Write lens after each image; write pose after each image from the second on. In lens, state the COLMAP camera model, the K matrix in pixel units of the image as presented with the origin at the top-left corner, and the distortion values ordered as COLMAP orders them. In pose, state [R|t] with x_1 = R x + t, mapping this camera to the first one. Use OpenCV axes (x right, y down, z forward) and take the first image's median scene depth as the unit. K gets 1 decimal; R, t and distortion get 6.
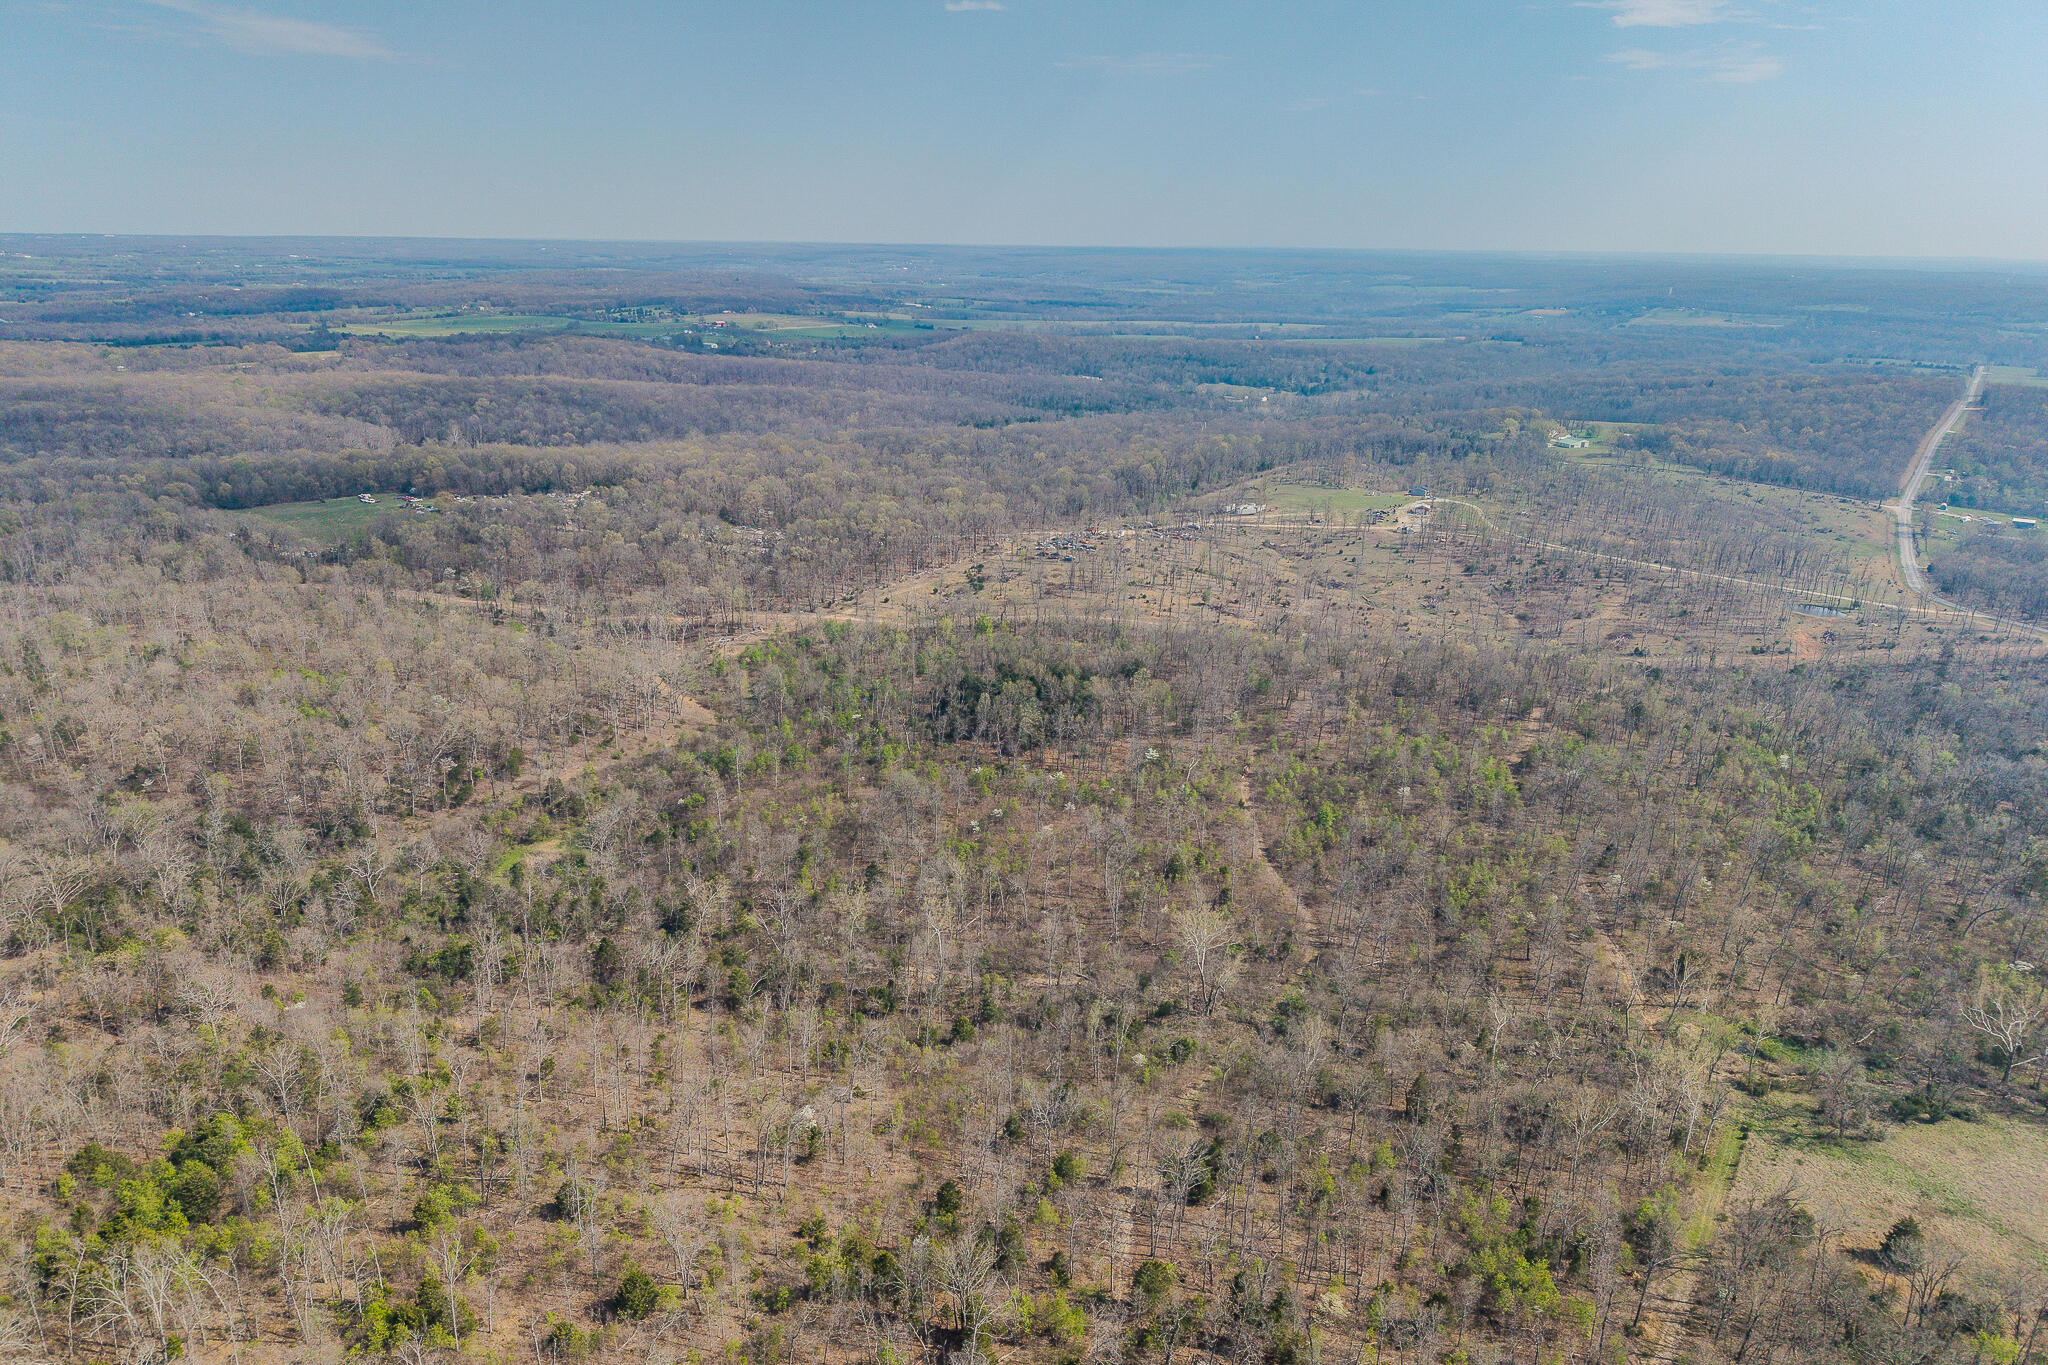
lens RADIAL K [[1379.5, 0, 1024.0], [0, 1379.5, 682.5], [0, 0, 1]] dist [0.023904, -0.023476]
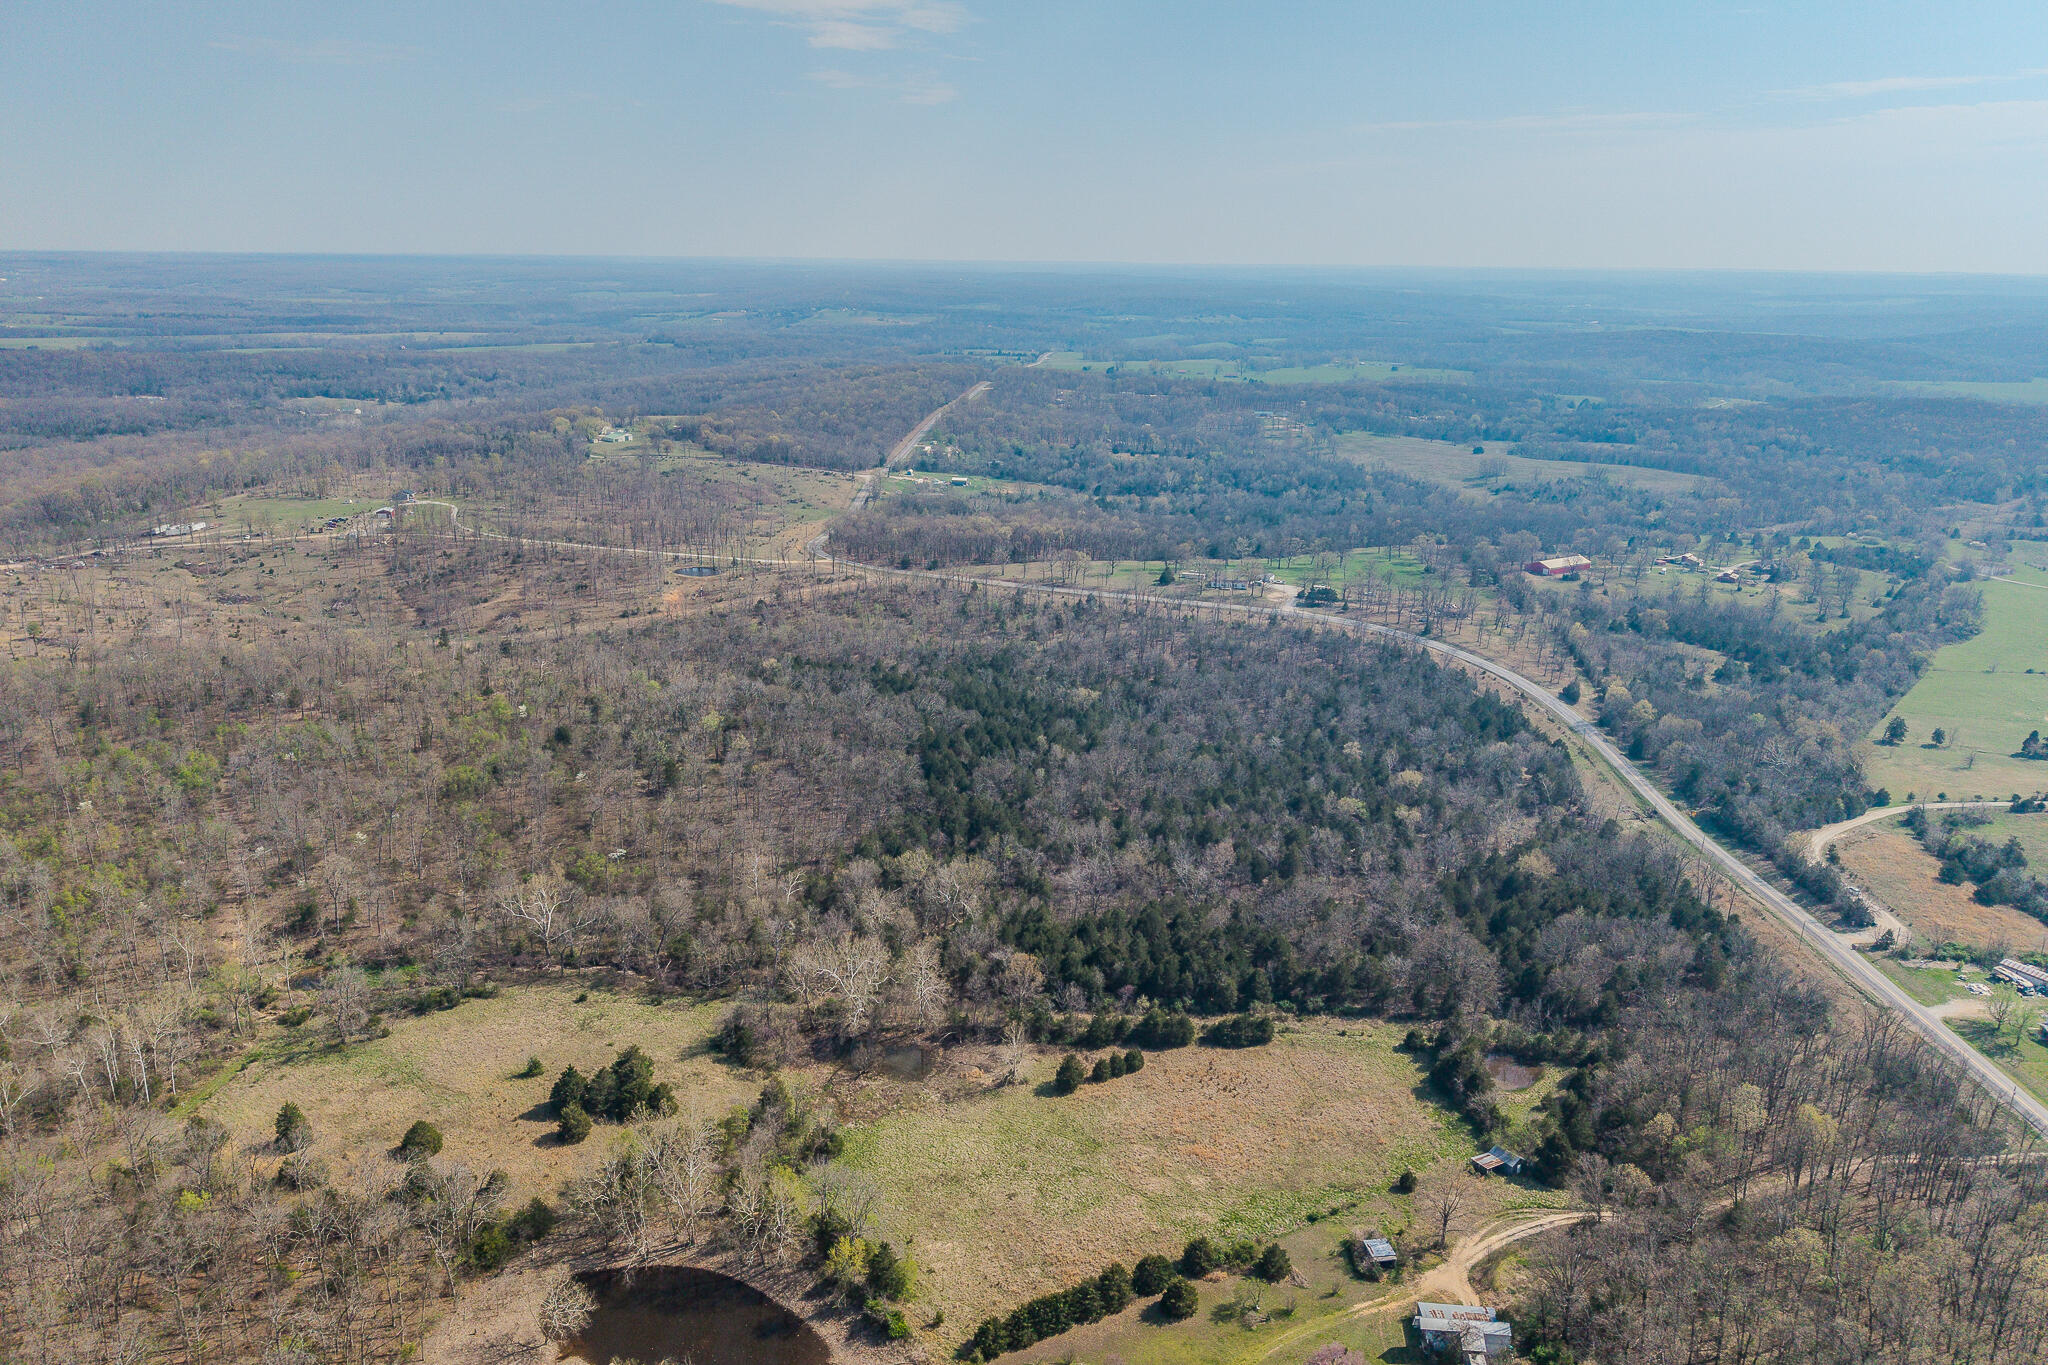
lens RADIAL K [[1379.5, 0, 1024.0], [0, 1379.5, 682.5], [0, 0, 1]] dist [0.023904, -0.023476]
pose [[0.868872, -0.147846, 0.472444, 0.141576], [0.149883, 0.988133, 0.033574, 0.021212], [-0.471802, 0.041640, 0.880721, -0.059576]]
